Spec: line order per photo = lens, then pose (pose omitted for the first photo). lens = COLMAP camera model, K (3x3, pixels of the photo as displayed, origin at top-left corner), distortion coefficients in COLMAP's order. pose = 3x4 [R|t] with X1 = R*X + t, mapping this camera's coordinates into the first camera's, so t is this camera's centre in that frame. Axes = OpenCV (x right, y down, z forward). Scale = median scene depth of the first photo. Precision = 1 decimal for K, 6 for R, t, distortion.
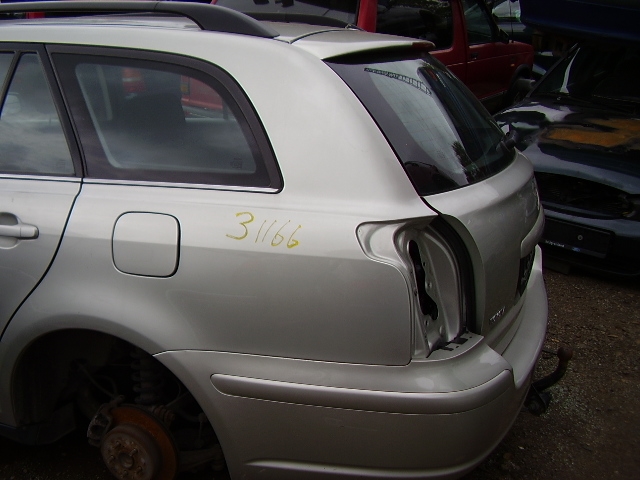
lens RADIAL K [[686.5, 0, 320.0], [0, 686.5, 240.0], [0, 0, 1]] dist [-0.142874, 0.033027]
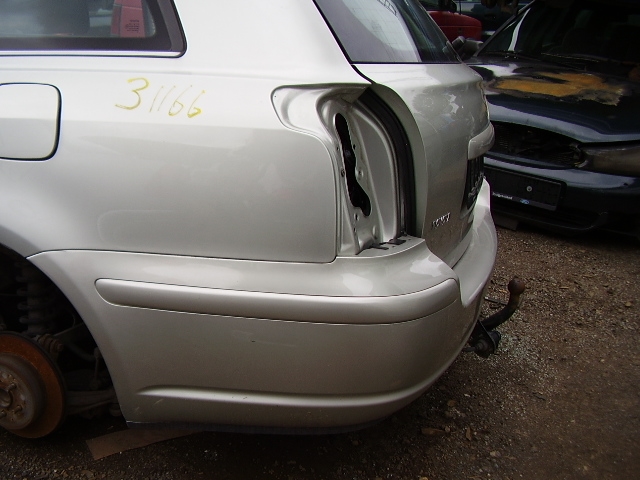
lens RADIAL K [[686.5, 0, 320.0], [0, 686.5, 240.0], [0, 0, 1]] dist [-0.142874, 0.033027]
pose [[0.996781, 0.013394, 0.079044, 0.037633], [-0.013648, 0.999903, 0.002685, 0.120806], [-0.079000, -0.003756, 0.996868, 0.139419]]
